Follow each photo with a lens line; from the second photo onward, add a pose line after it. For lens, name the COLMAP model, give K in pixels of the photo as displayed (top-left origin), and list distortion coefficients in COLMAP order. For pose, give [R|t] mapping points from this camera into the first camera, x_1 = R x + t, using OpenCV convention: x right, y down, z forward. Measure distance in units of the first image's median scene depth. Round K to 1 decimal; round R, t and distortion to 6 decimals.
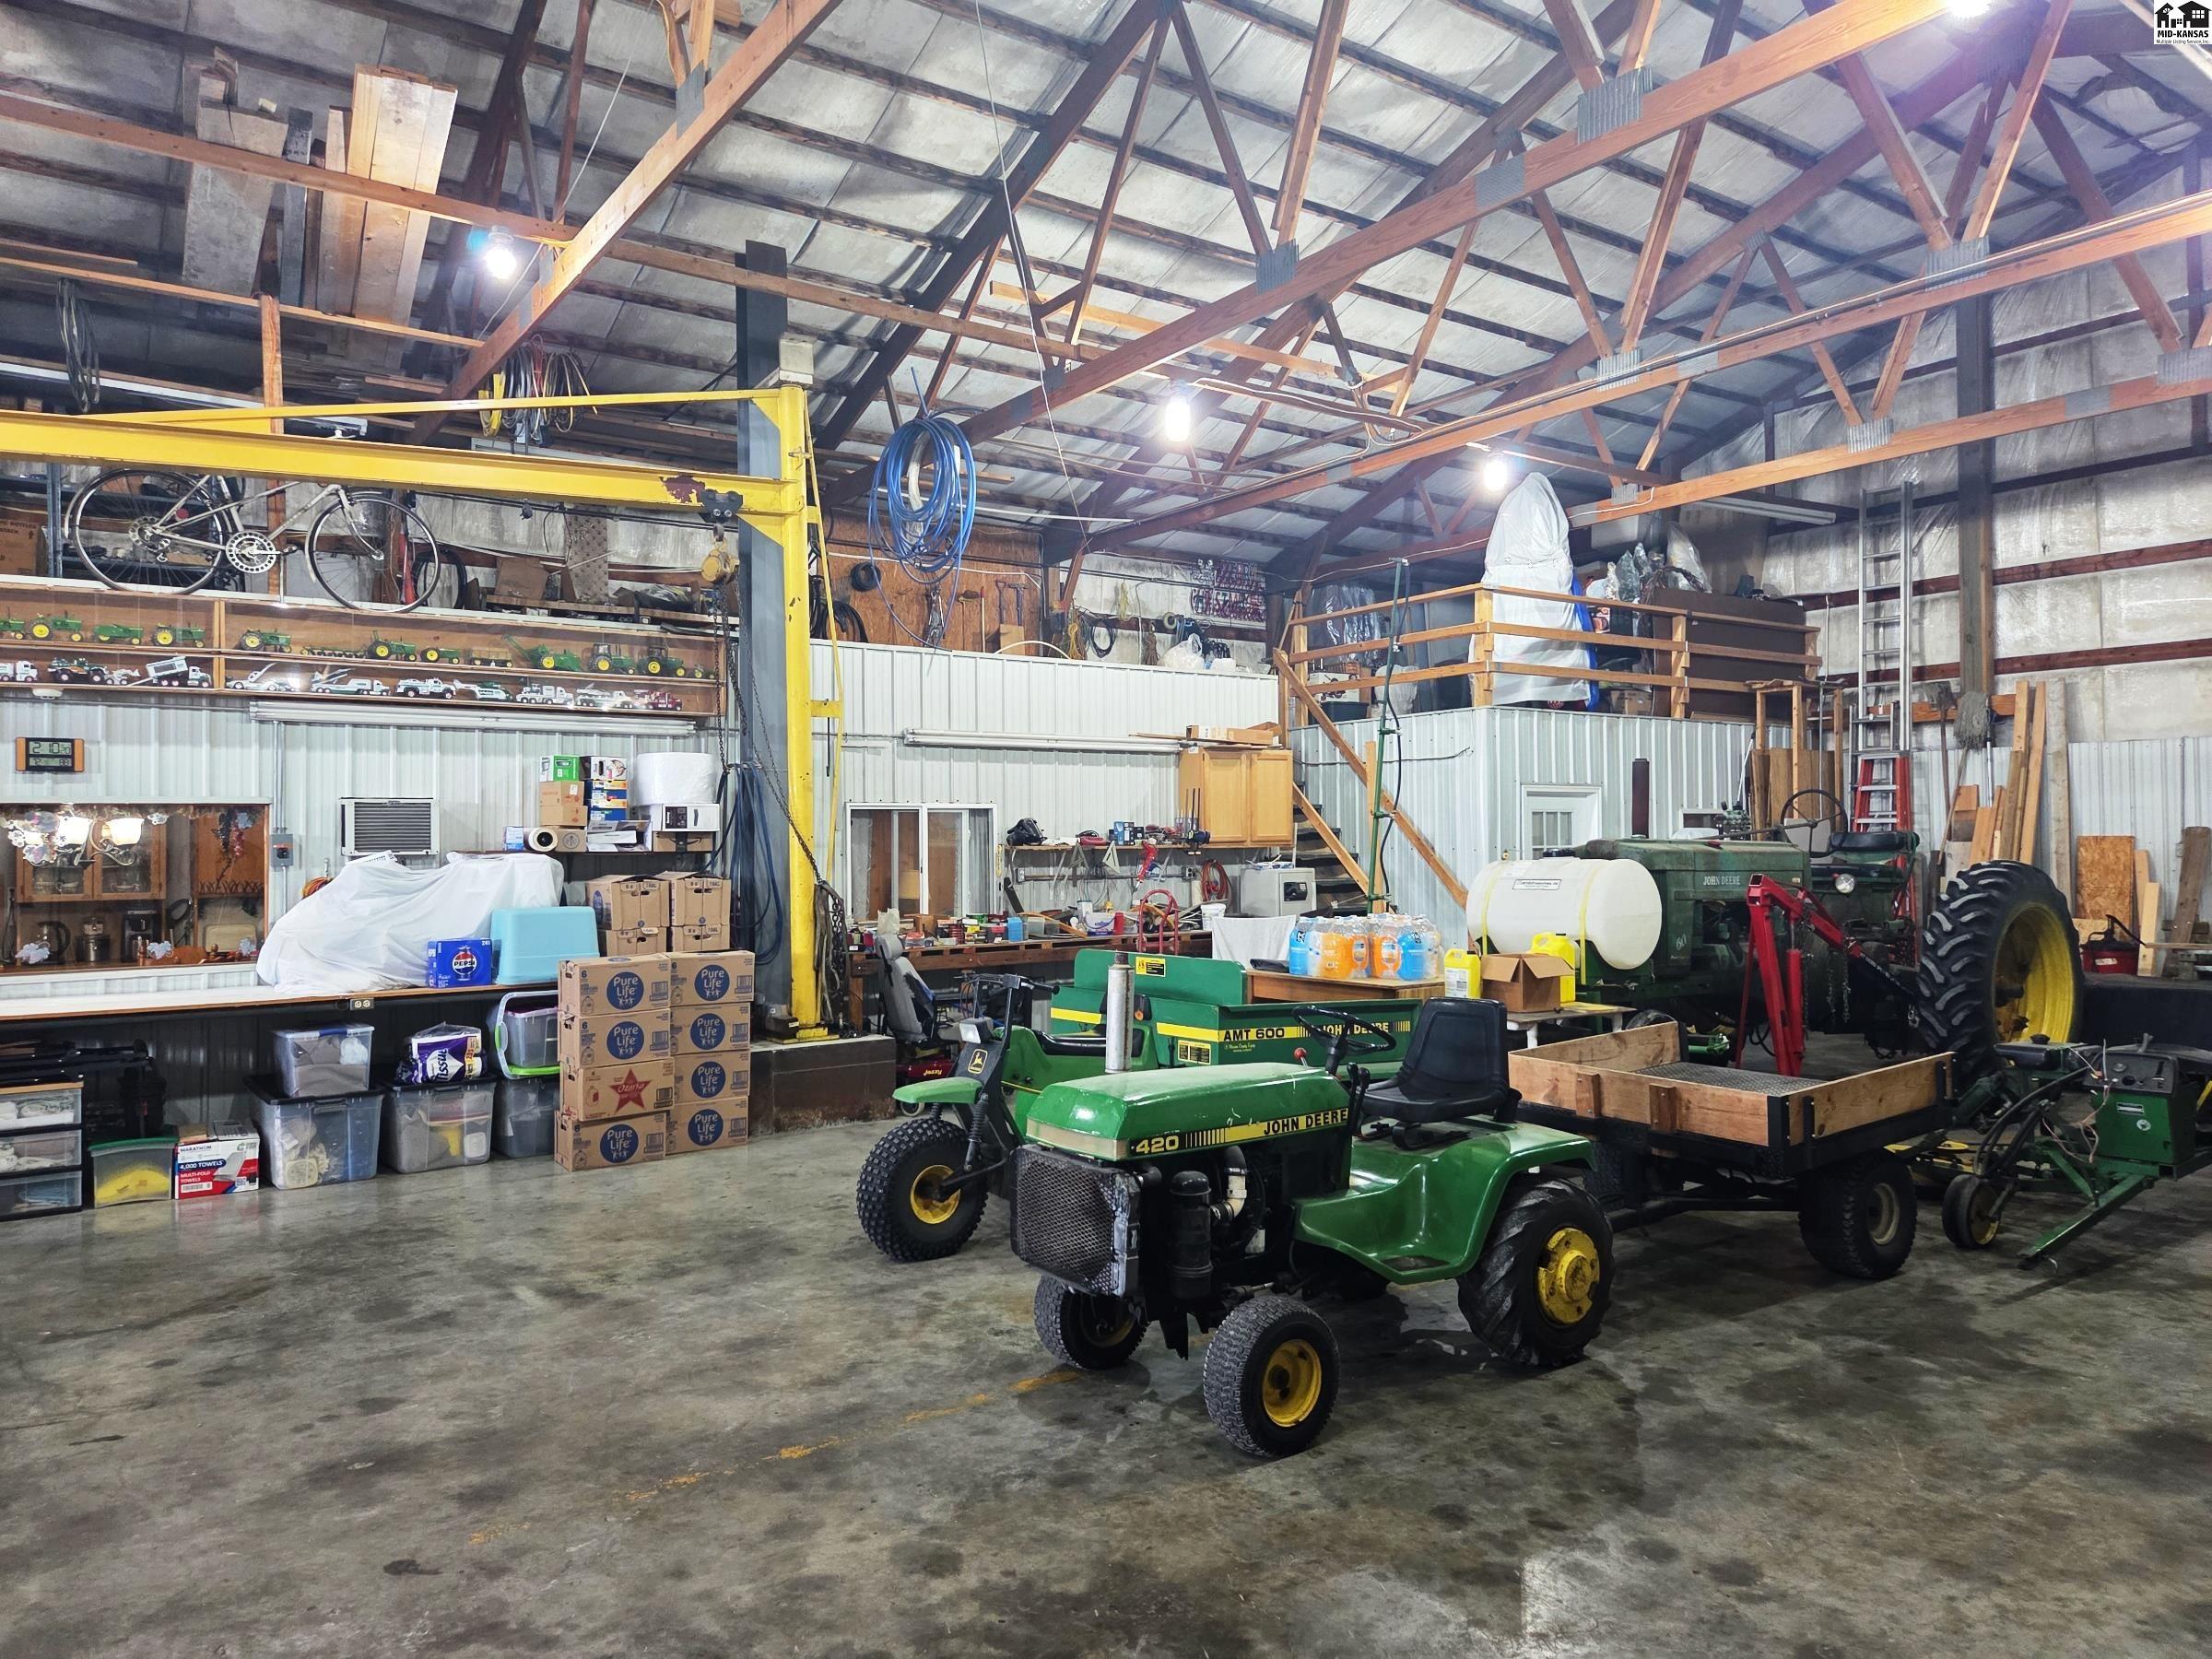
lens RADIAL K [[1477.8, 0, 1090.1], [0, 1477.8, 820.5], [0, 0, 1]] dist [0.064219, -0.055613]
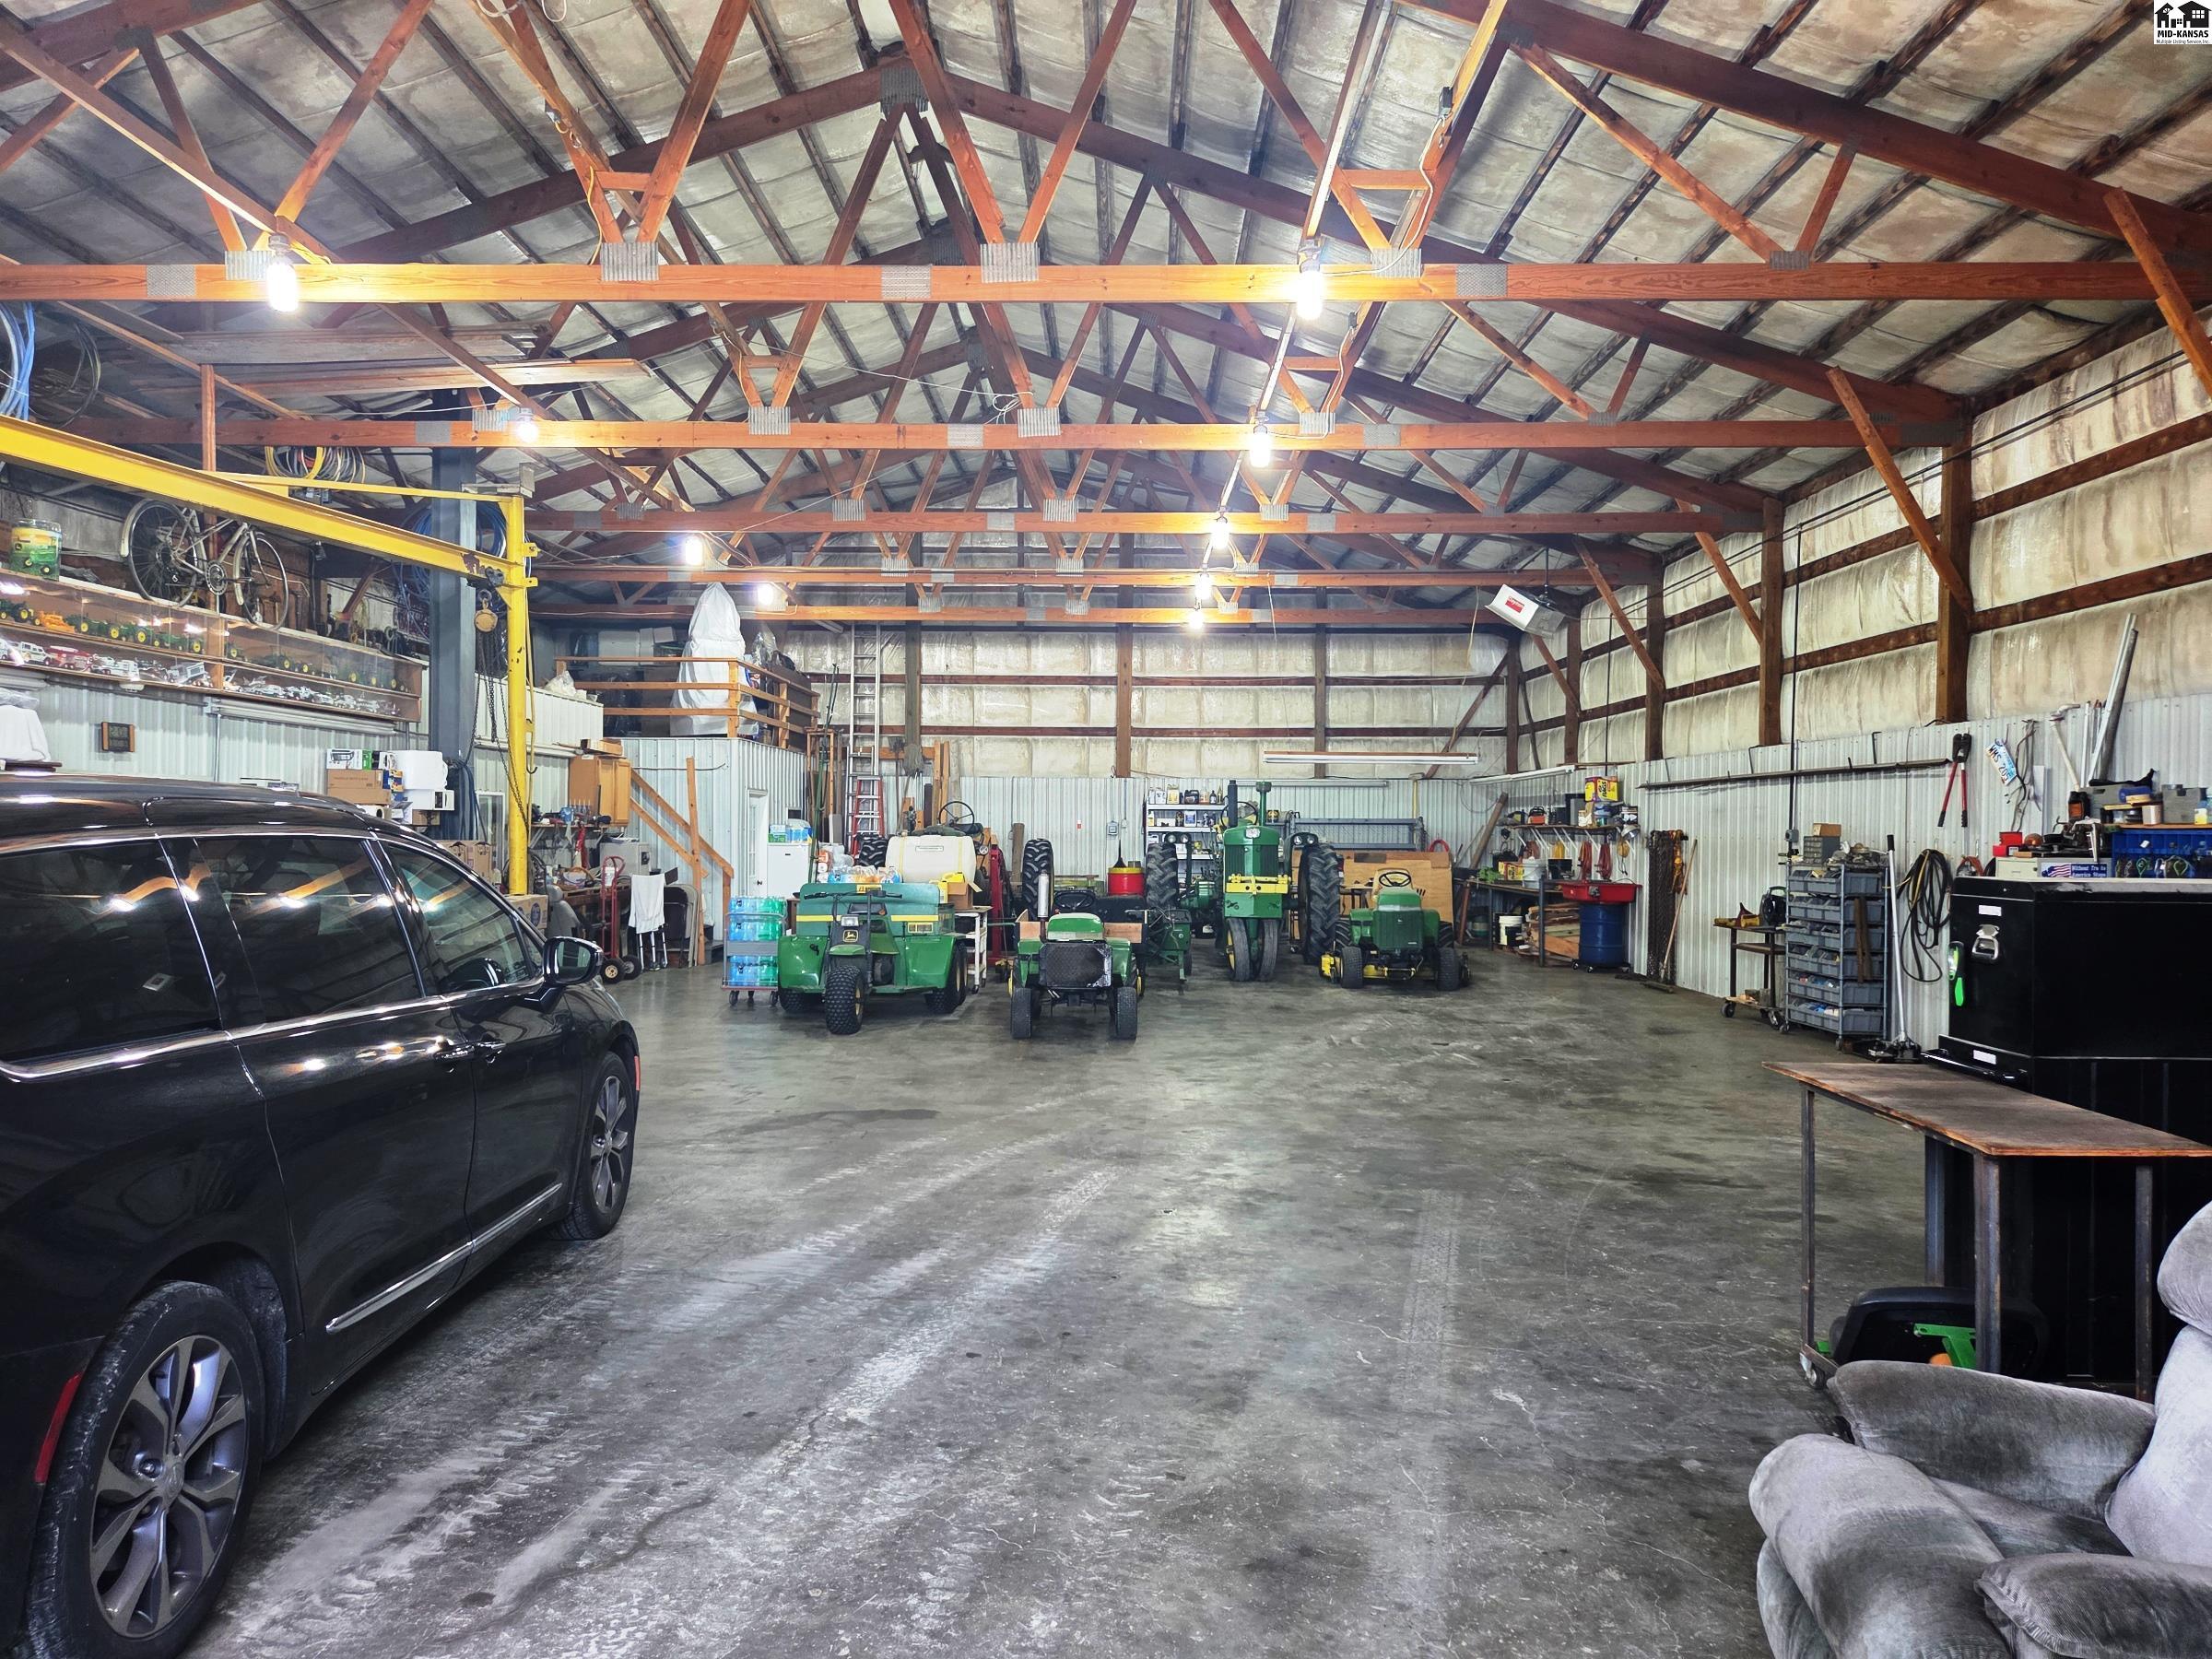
lens RADIAL K [[1477.8, 0, 1090.1], [0, 1477.8, 820.5], [0, 0, 1]] dist [0.064219, -0.055613]
pose [[0.593964, 0.017887, 0.804293, -1.139602], [-0.025695, 0.999665, -0.003256, 0.006685], [-0.804081, -0.018732, 0.594224, -0.321800]]
